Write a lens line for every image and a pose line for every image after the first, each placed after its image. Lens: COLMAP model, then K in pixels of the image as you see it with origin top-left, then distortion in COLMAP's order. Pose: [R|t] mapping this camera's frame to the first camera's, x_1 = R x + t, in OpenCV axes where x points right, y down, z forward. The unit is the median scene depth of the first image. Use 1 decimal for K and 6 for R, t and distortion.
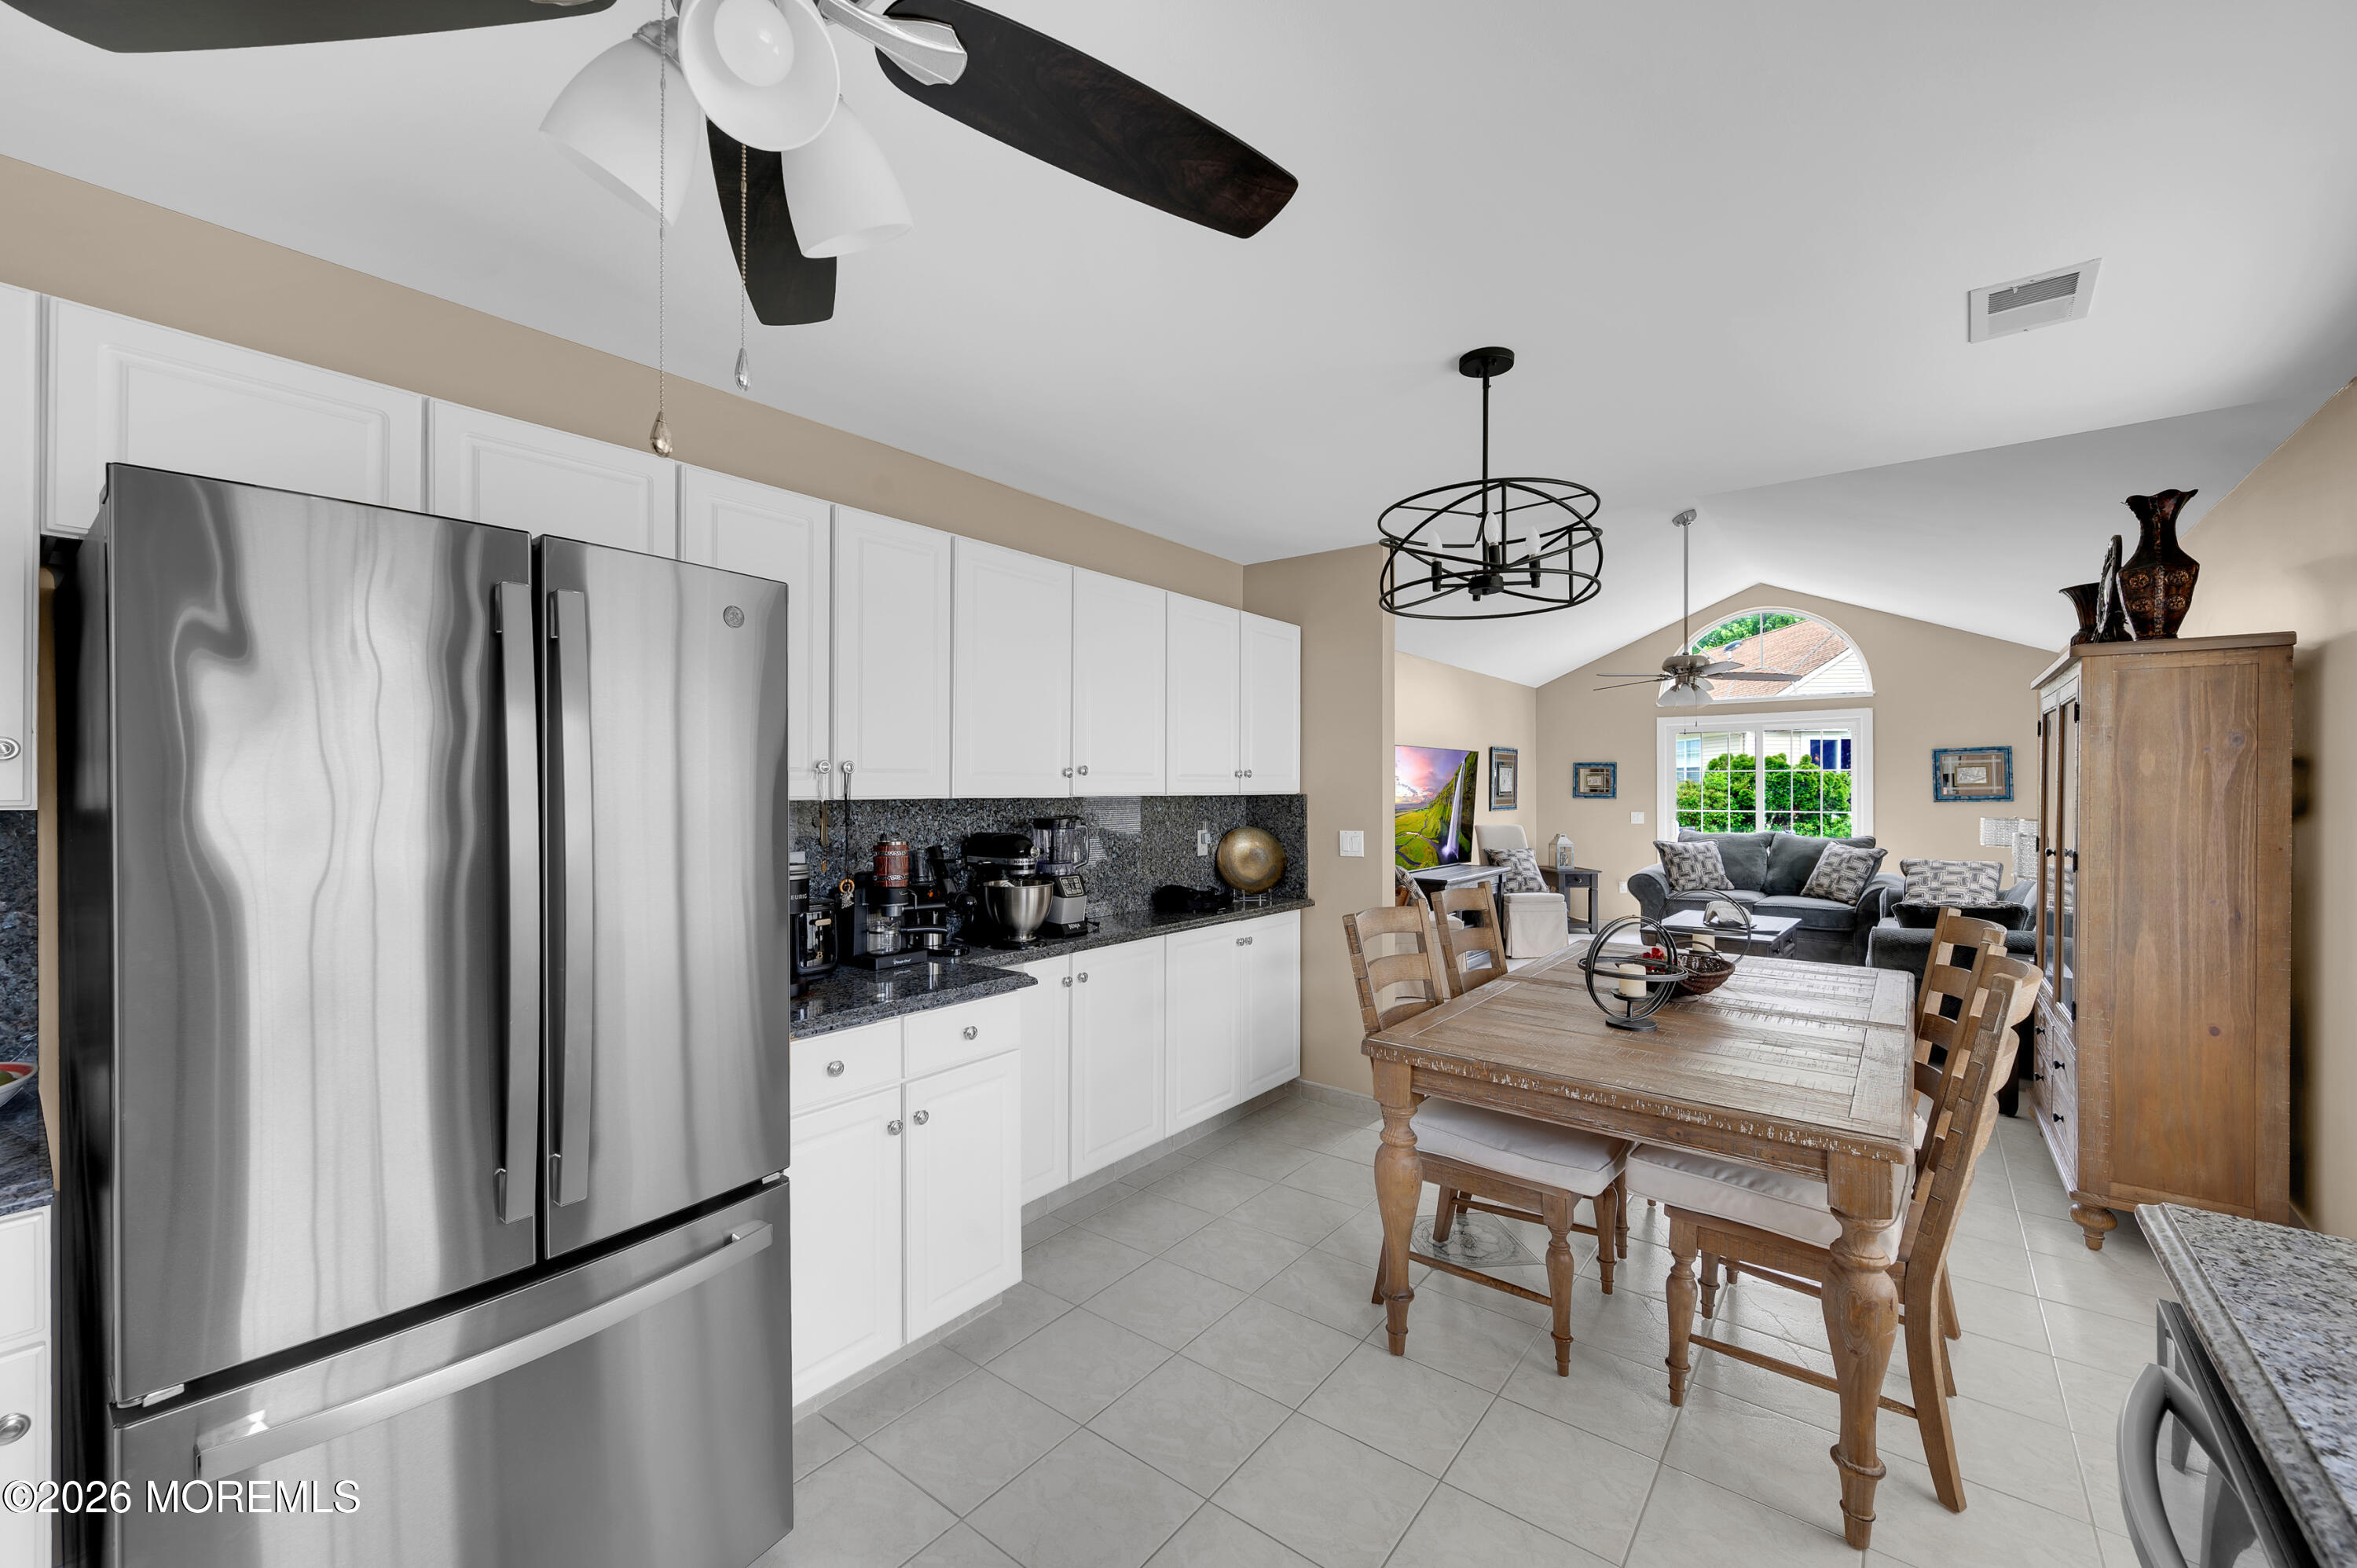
lens RADIAL K [[940.2, 0, 1183.2], [0, 940.2, 787.7], [0, 0, 1]] dist [0.000407, 0.000209]
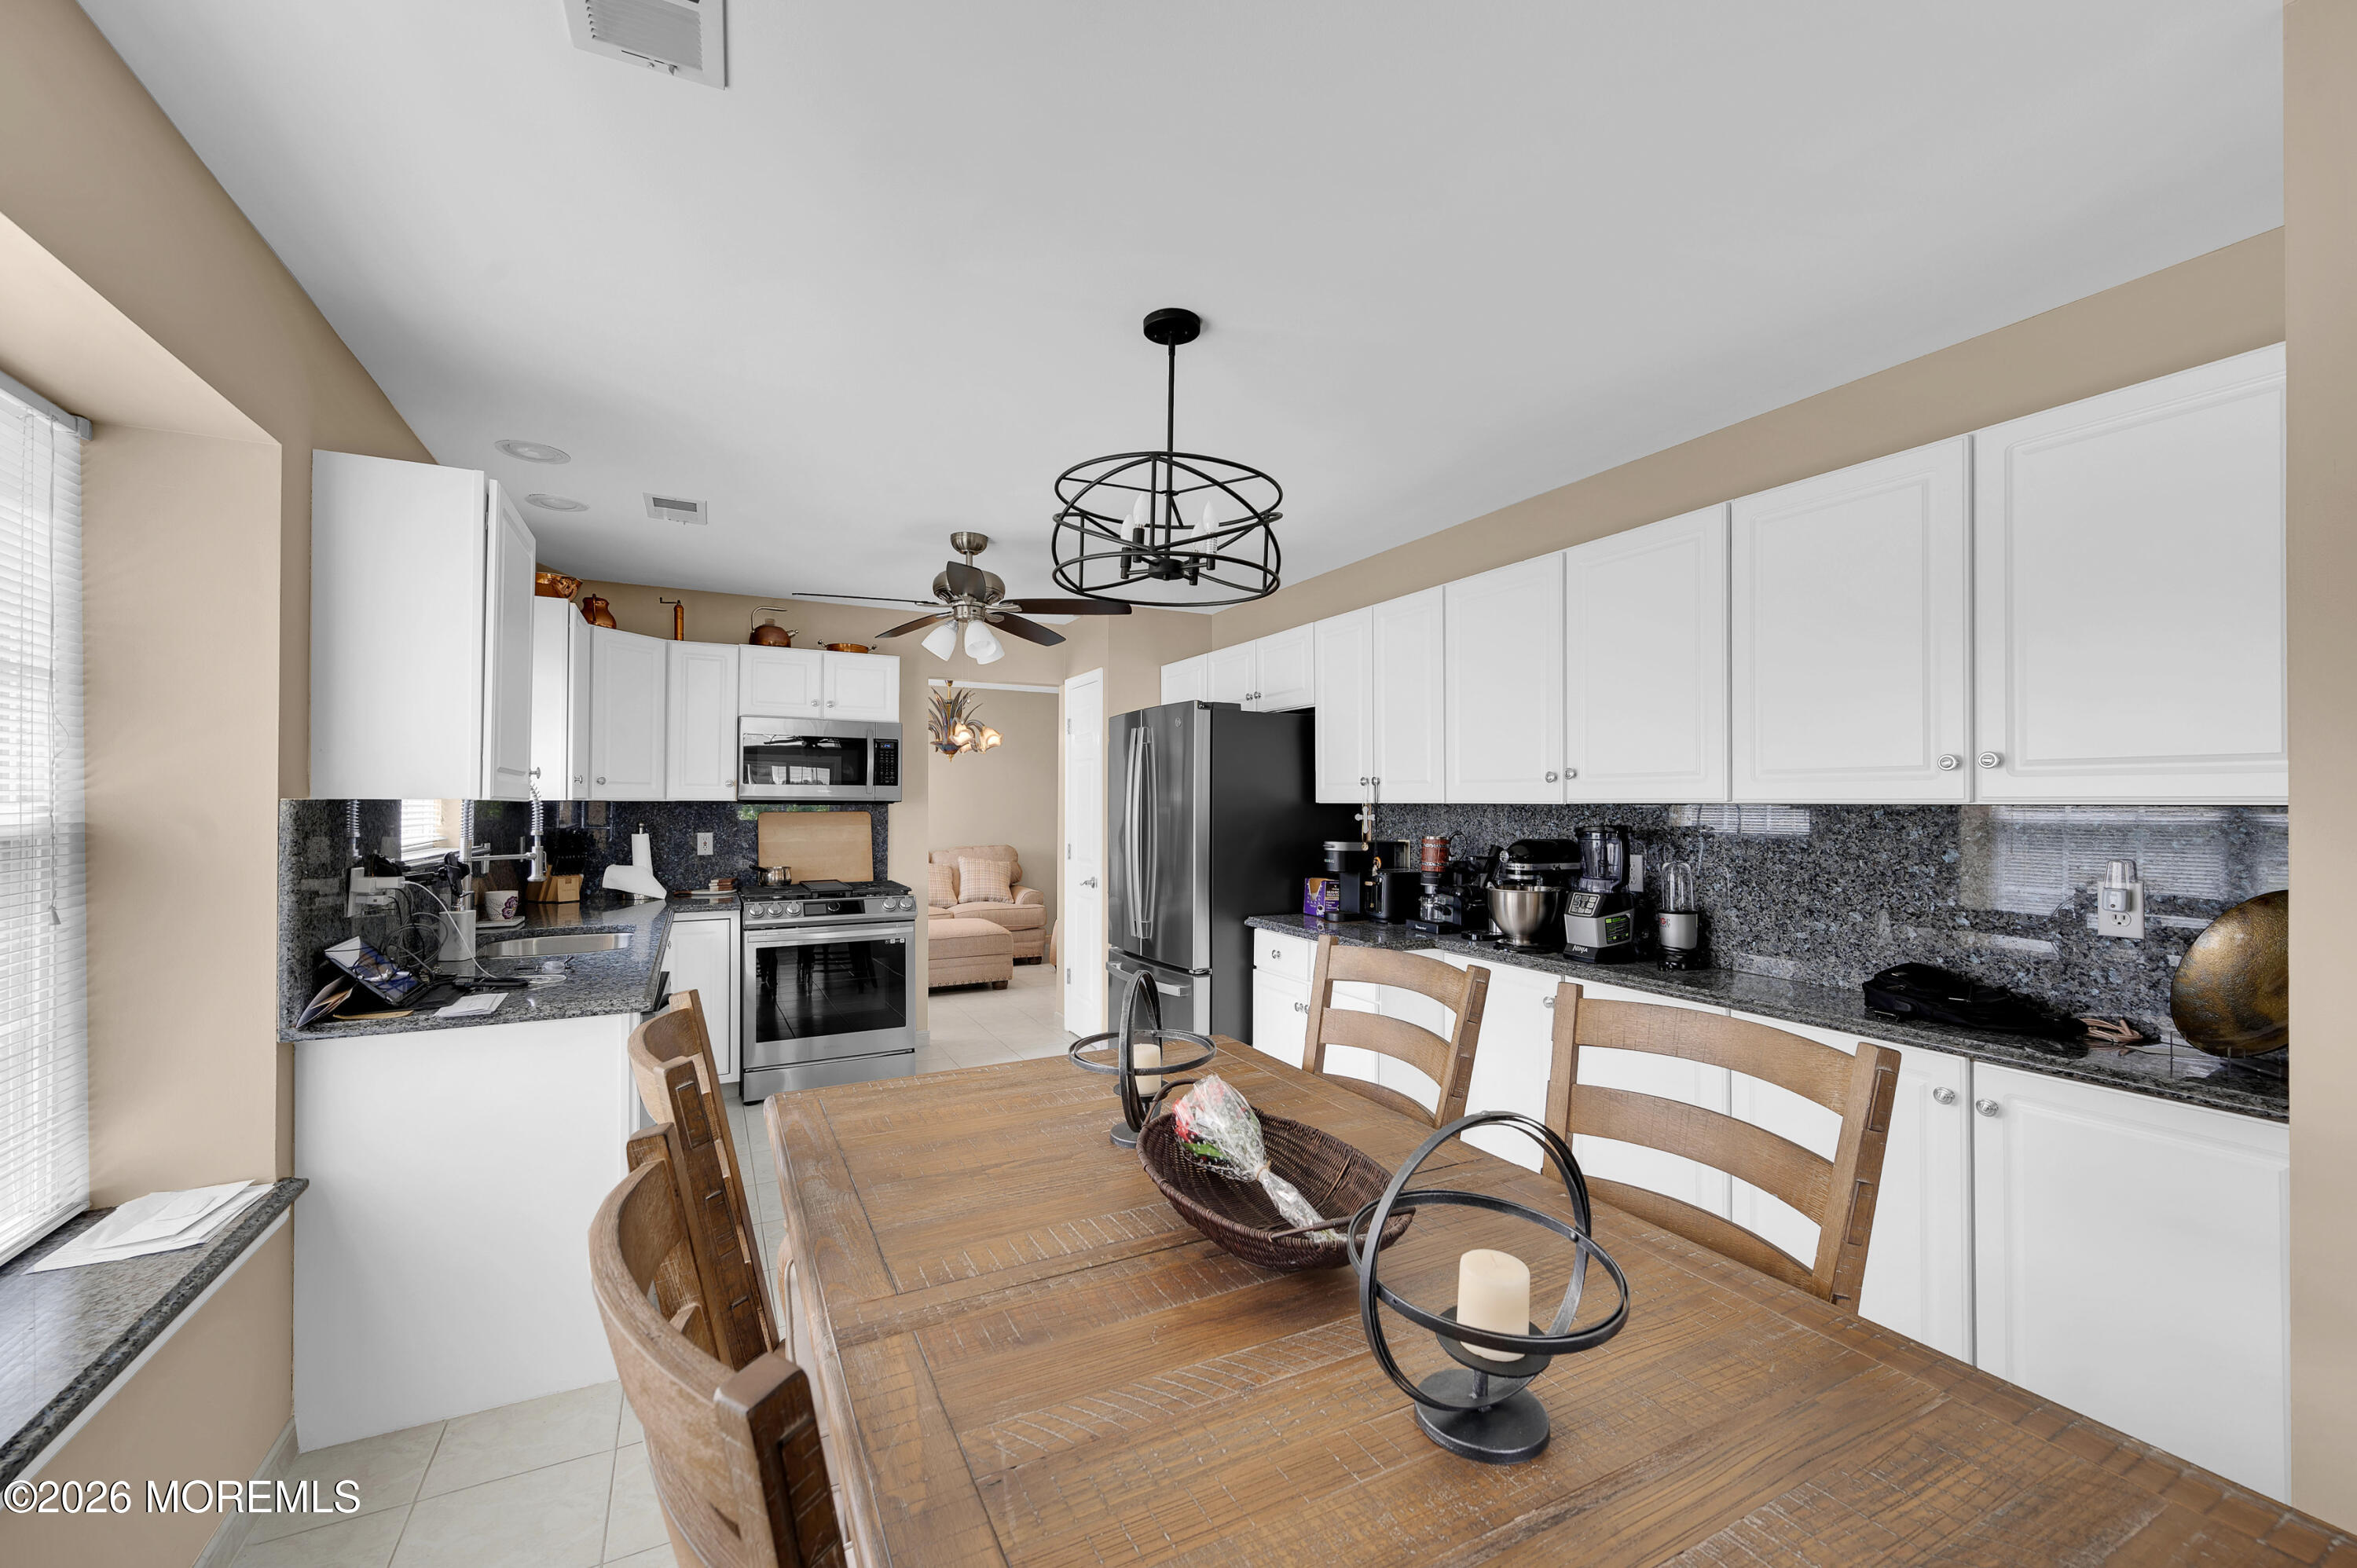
lens RADIAL K [[920.5, 0, 1184.7], [0, 920.5, 797.3], [0, 0, 1]] dist [-0.000178, -0.005289]
pose [[-0.415406, -0.010059, -0.909580, 0.341897], [-0.006193, 0.999947, -0.008230, 0.005569], [0.909615, 0.002214, -0.415446, 0.418877]]
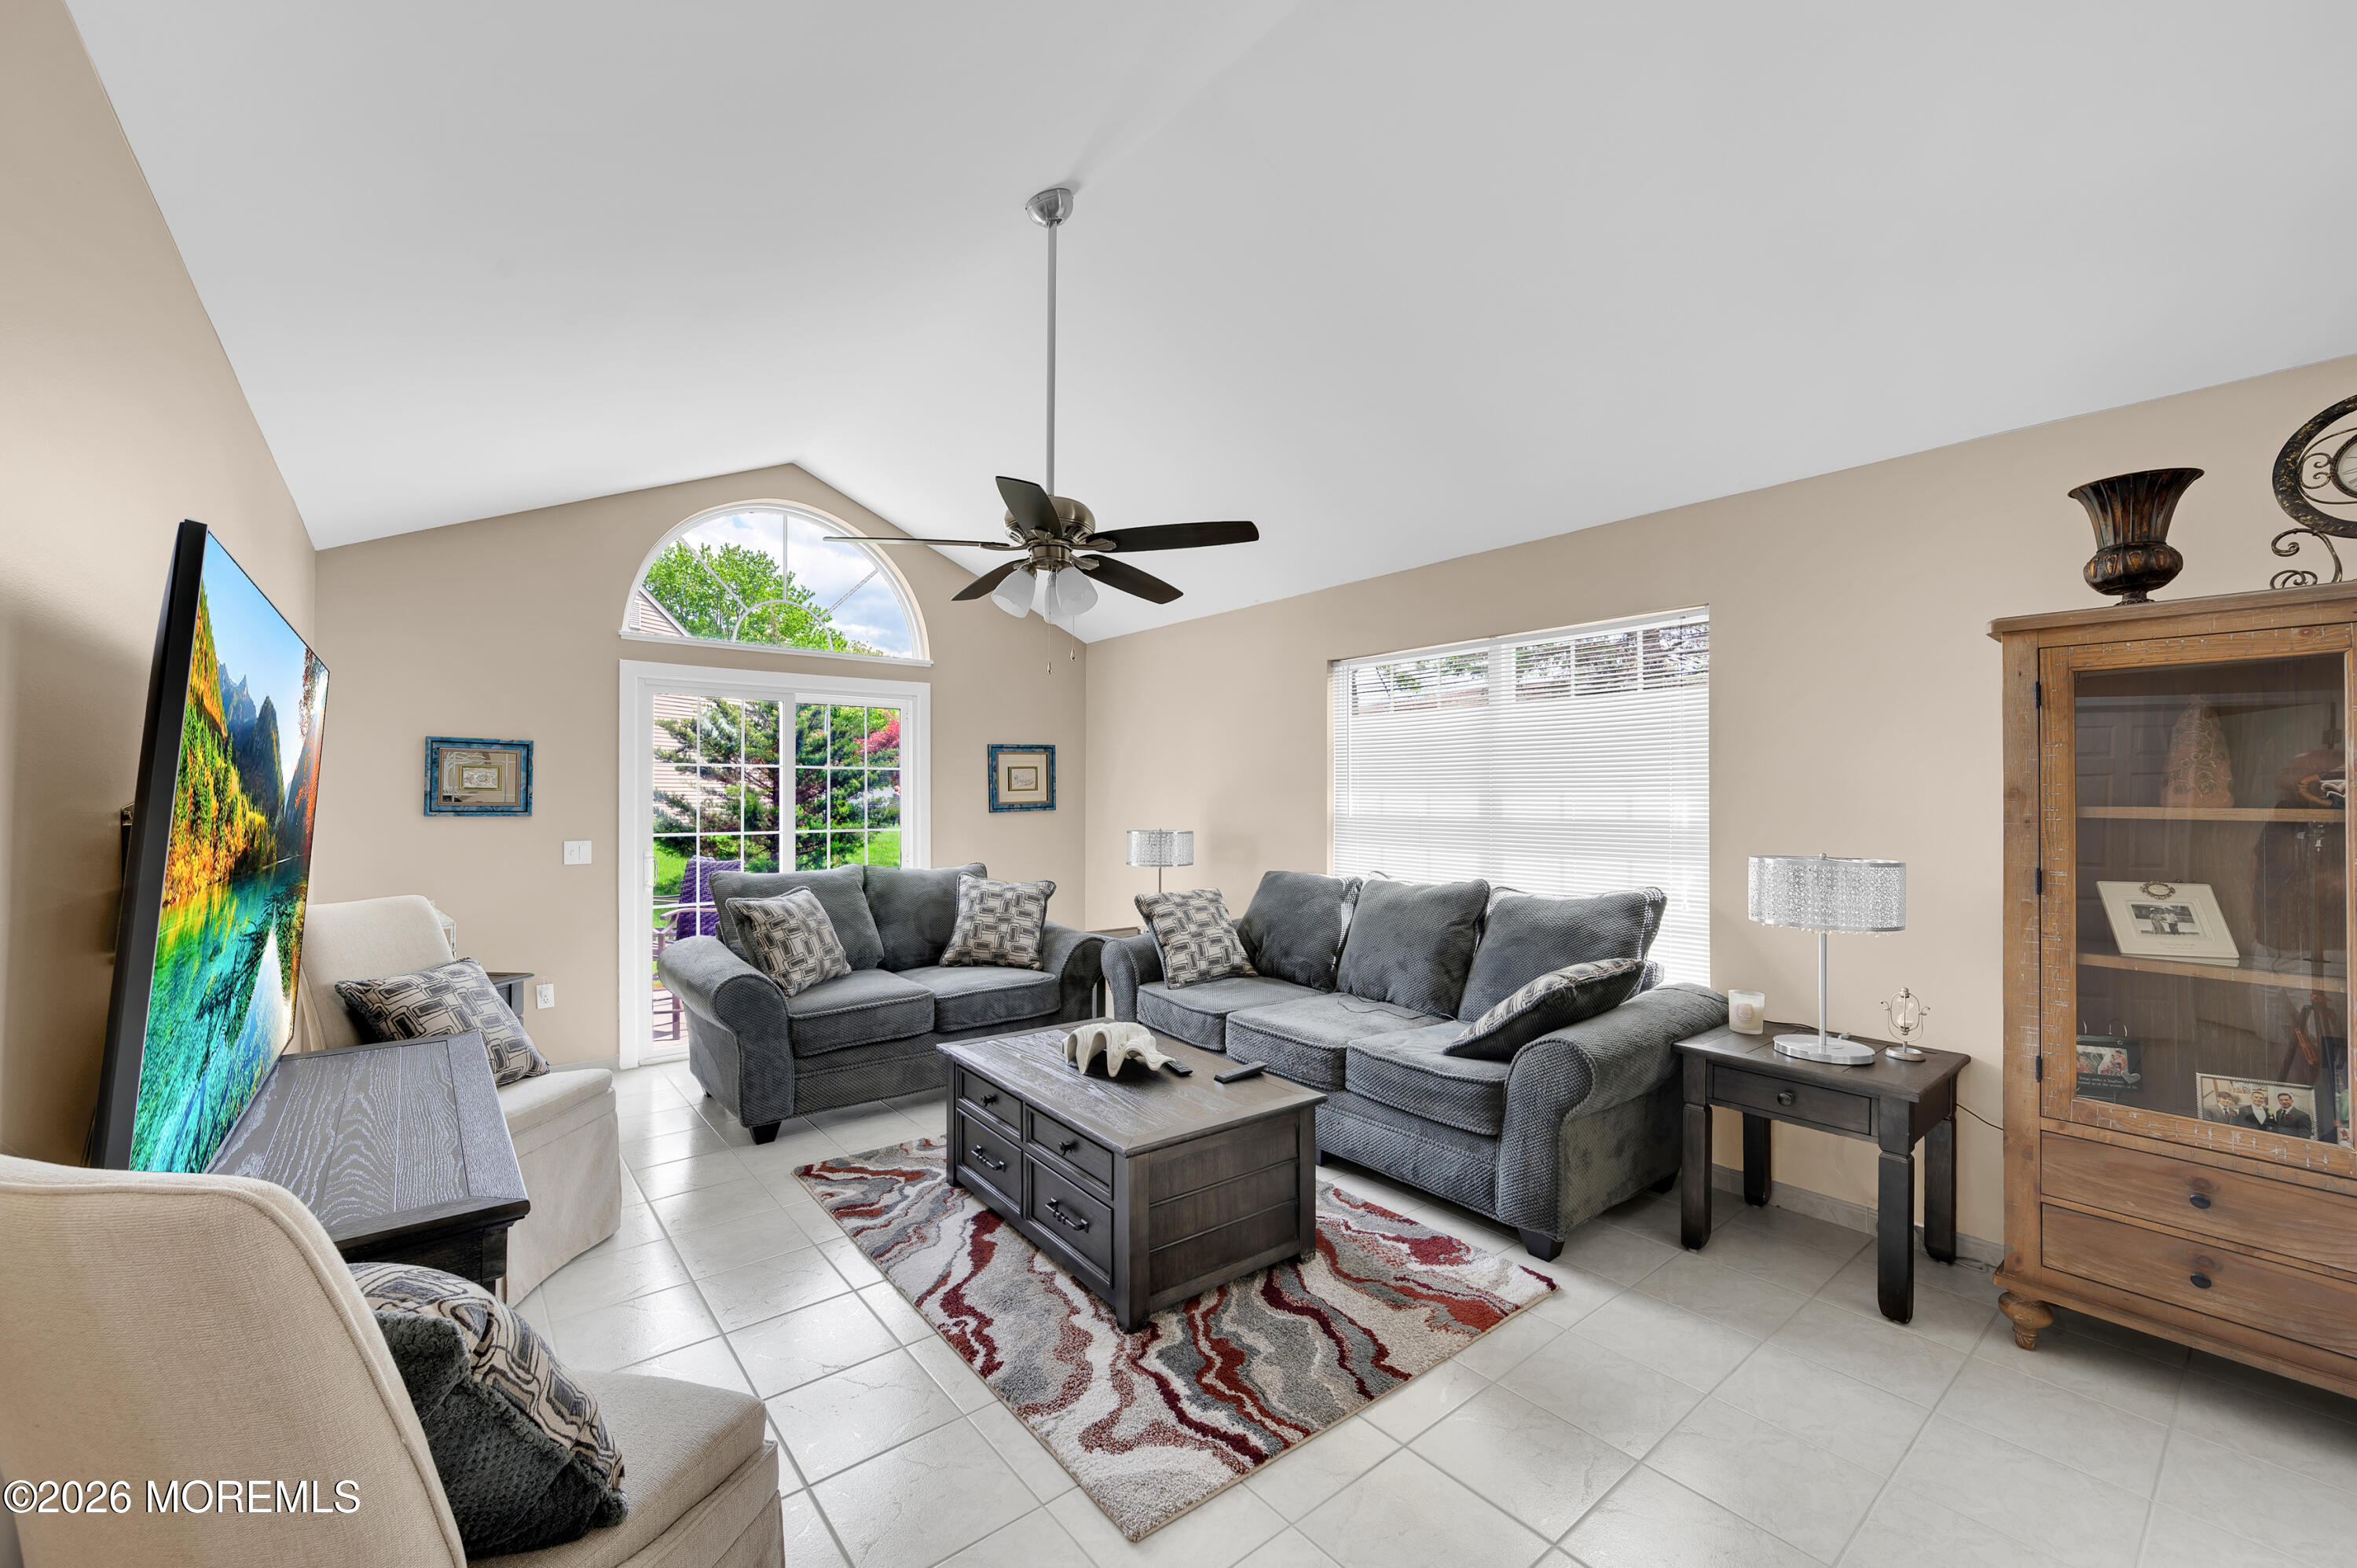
lens RADIAL K [[928.0, 0, 1159.0], [0, 928.0, 791.9], [0, 0, 1]] dist [-0.000617, -0.000160]
pose [[0.229973, 0.003856, 0.973189, 0.088095], [-0.000794, 0.999993, -0.003775, 0.001419], [-0.973197, 0.000095, 0.229975, 0.728356]]
